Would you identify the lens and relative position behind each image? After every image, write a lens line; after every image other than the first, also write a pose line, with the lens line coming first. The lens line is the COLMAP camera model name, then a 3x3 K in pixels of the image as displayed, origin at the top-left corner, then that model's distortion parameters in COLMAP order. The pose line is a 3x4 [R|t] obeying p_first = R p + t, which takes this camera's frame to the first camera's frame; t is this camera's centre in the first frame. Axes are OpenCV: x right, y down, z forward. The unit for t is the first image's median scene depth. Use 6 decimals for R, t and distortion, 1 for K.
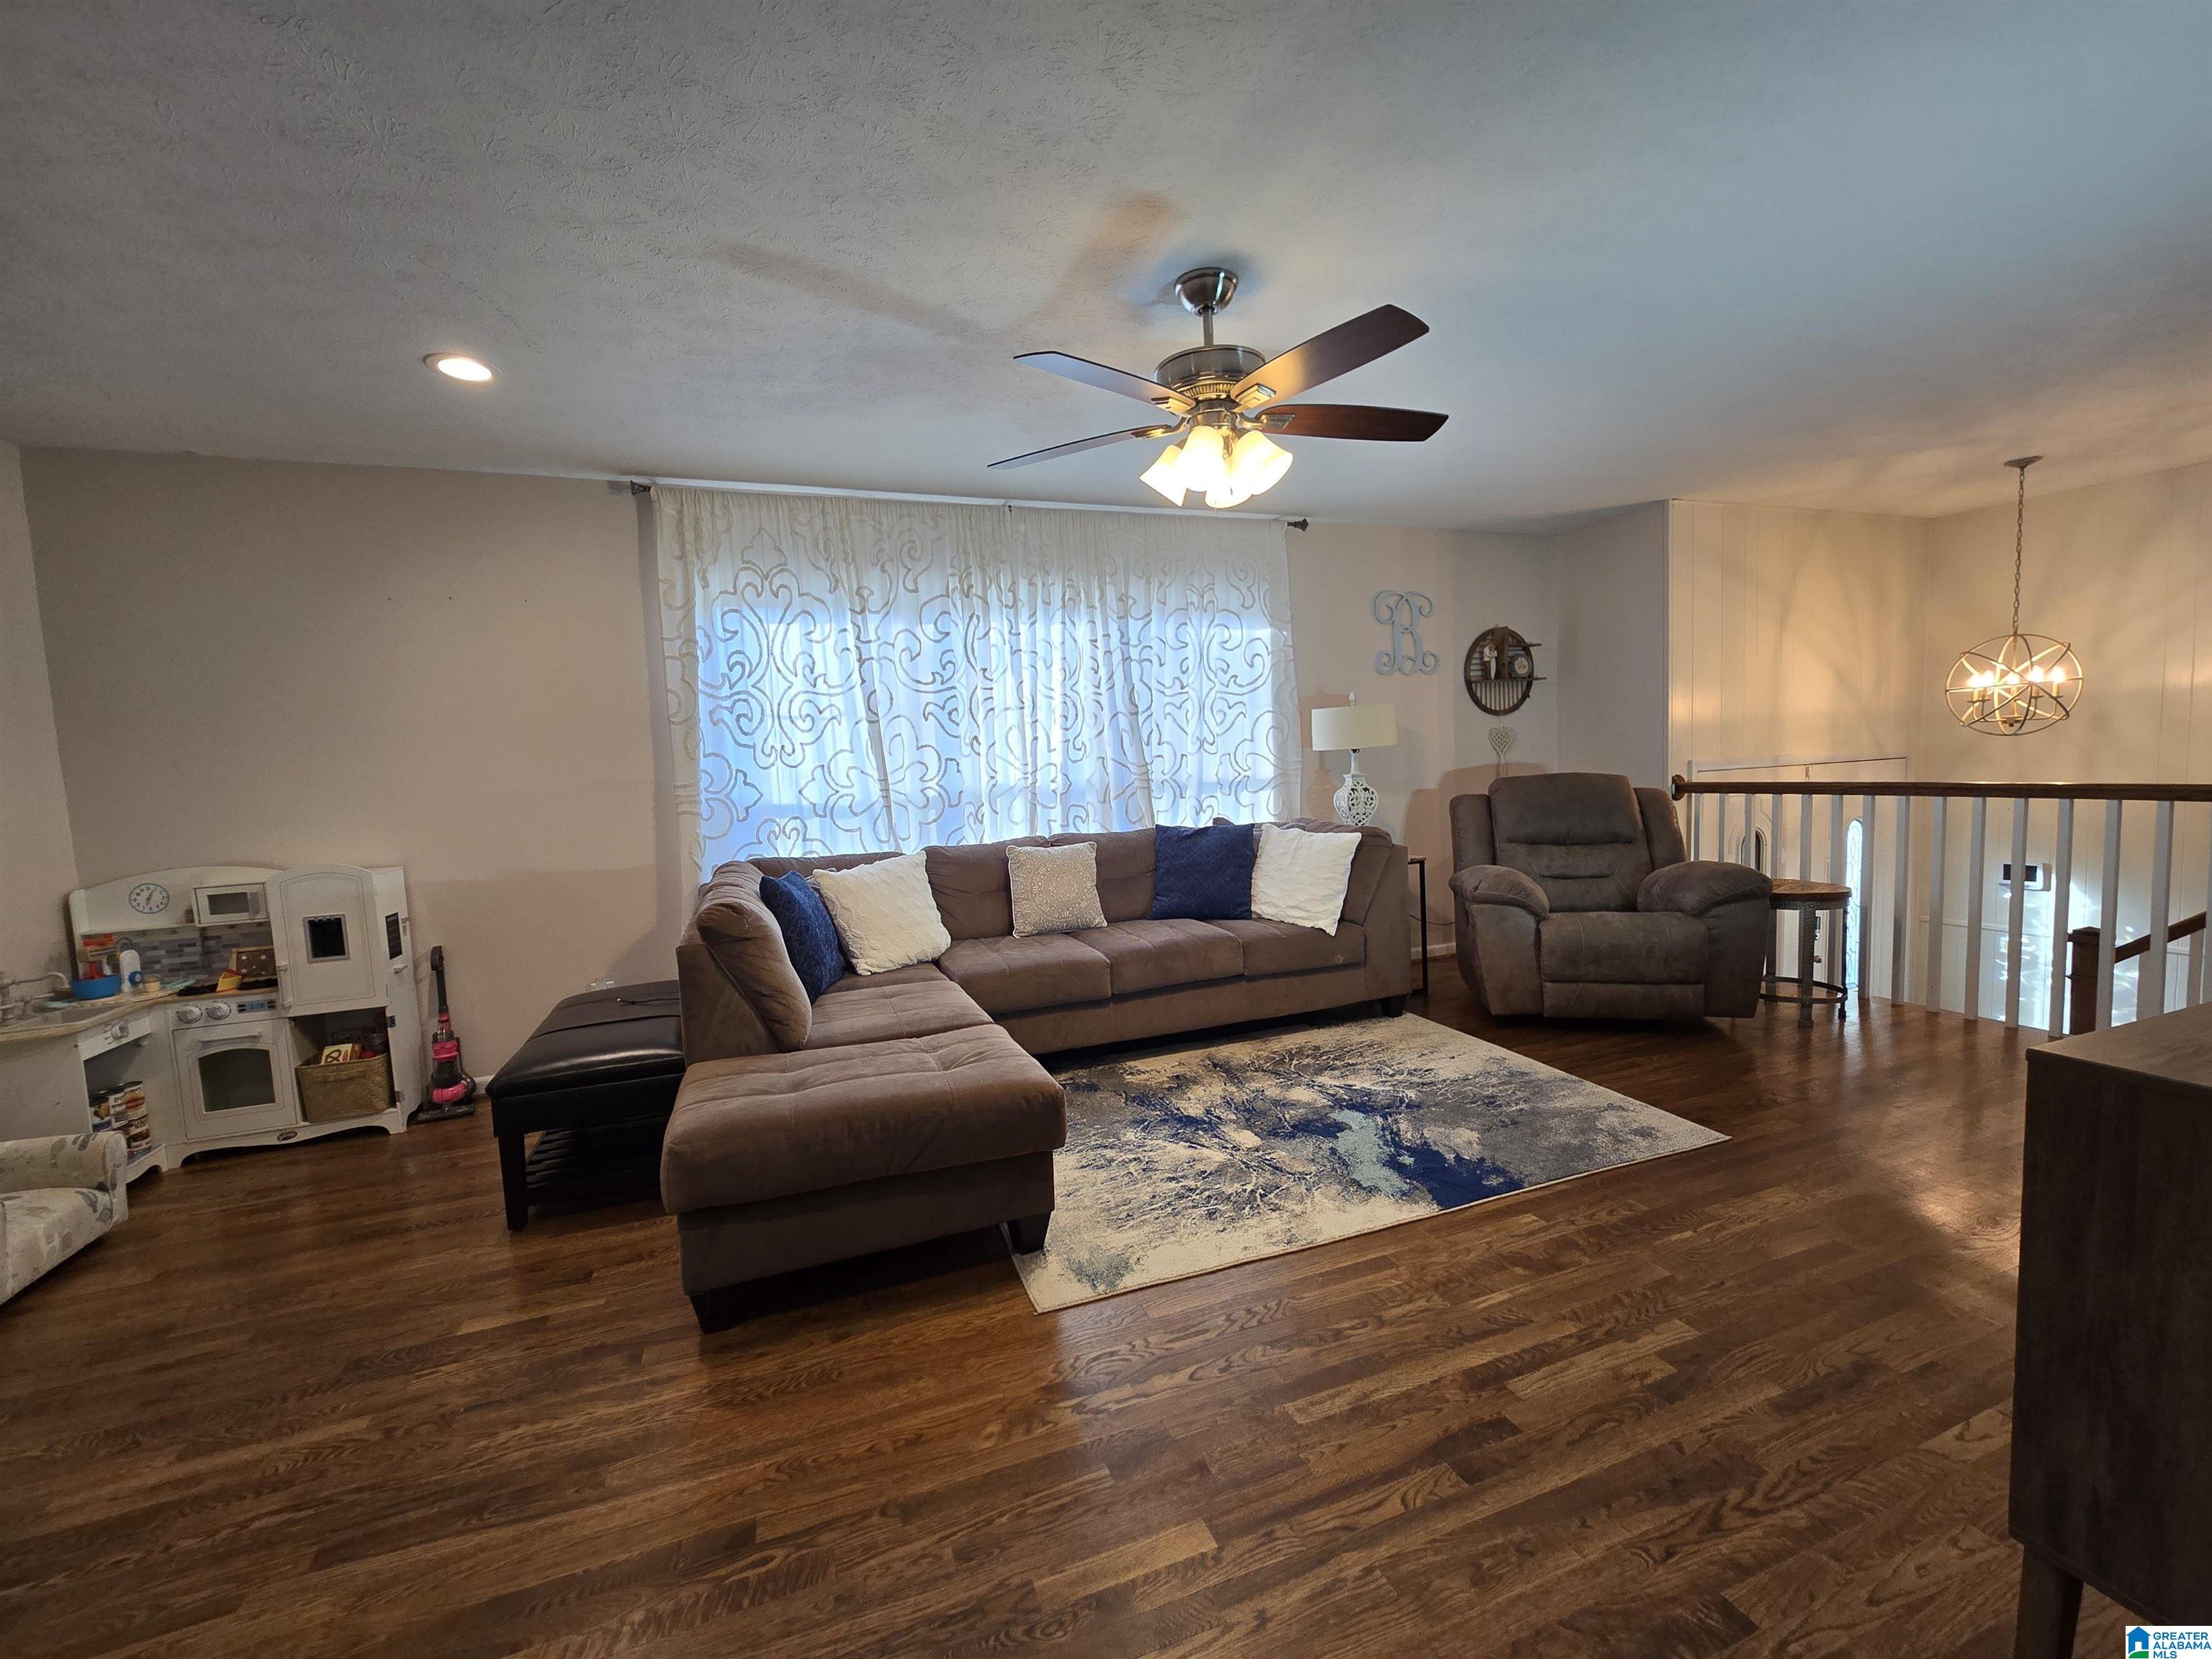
lens RADIAL K [[918.3, 0, 1102.6], [0, 918.3, 843.0], [0, 0, 1]] dist [-0.000835, 0.003289]
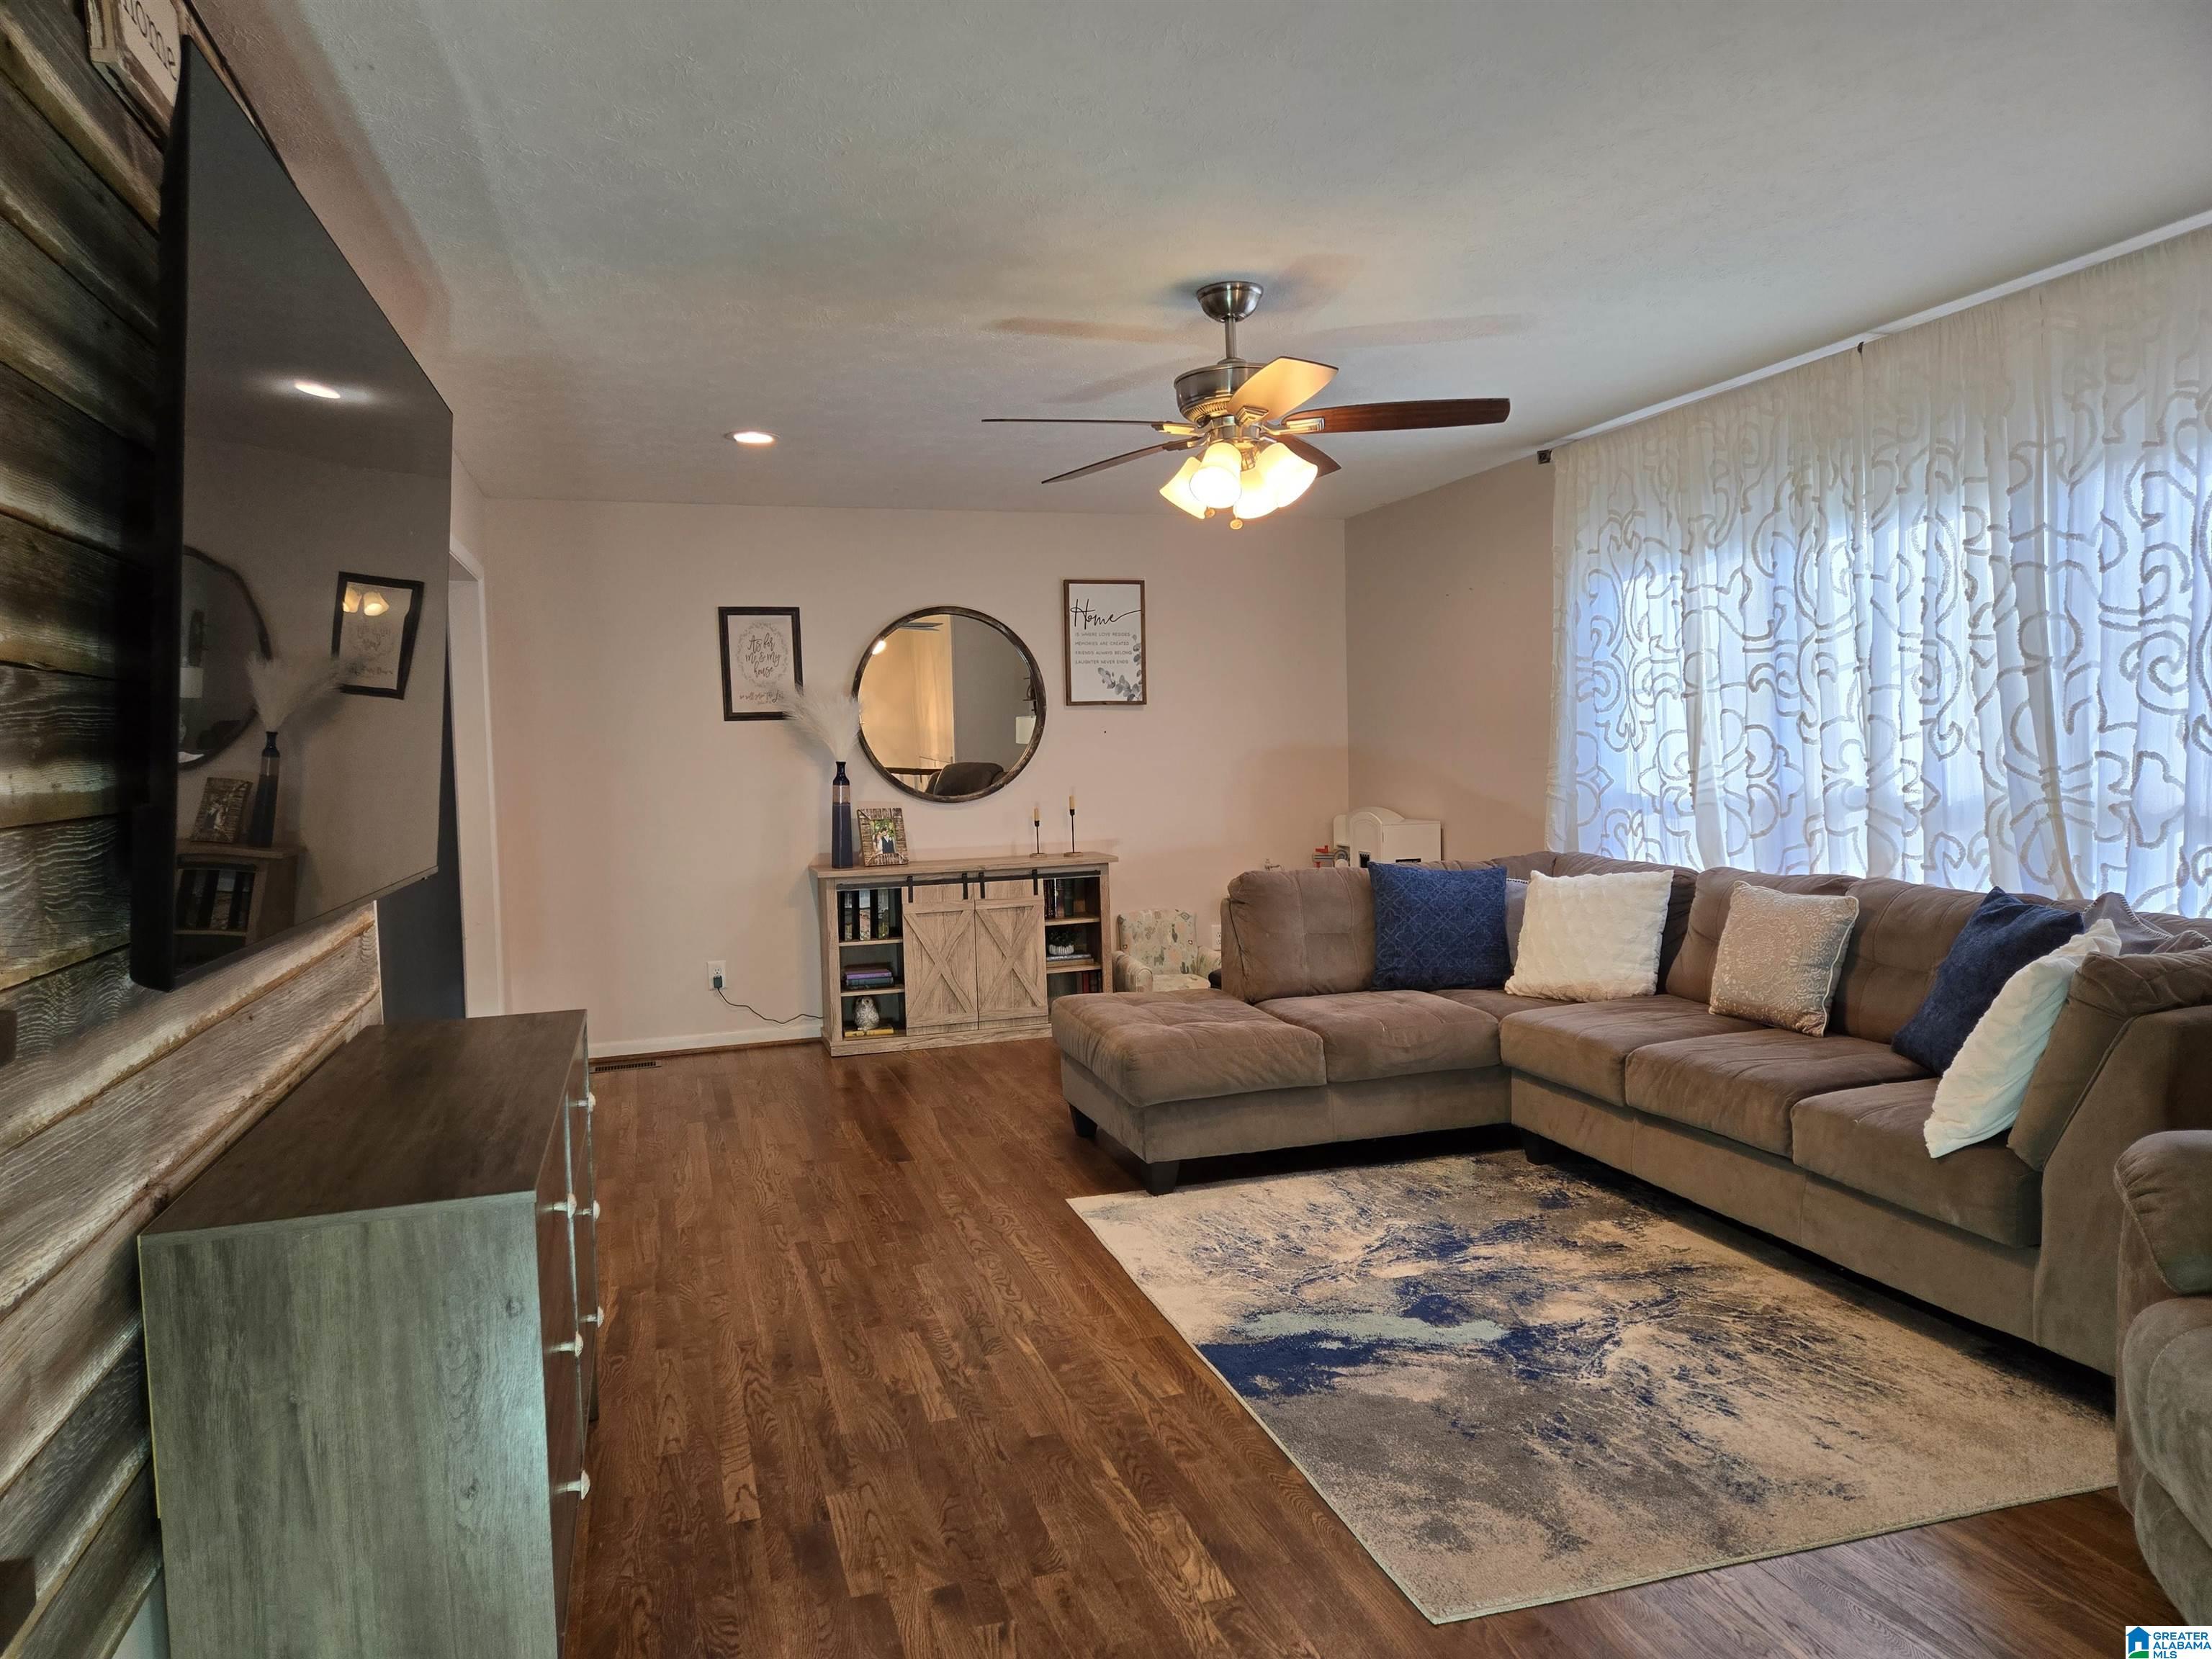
lens RADIAL K [[1487.1, 0, 1096.4], [0, 1487.1, 836.2], [0, 0, 1]] dist [0.093949, -0.088811]
pose [[-0.074641, 0.106697, -0.991486, 1.218491], [-0.054056, 0.992365, 0.110861, -0.150184], [0.995744, 0.061871, -0.068304, 0.705751]]
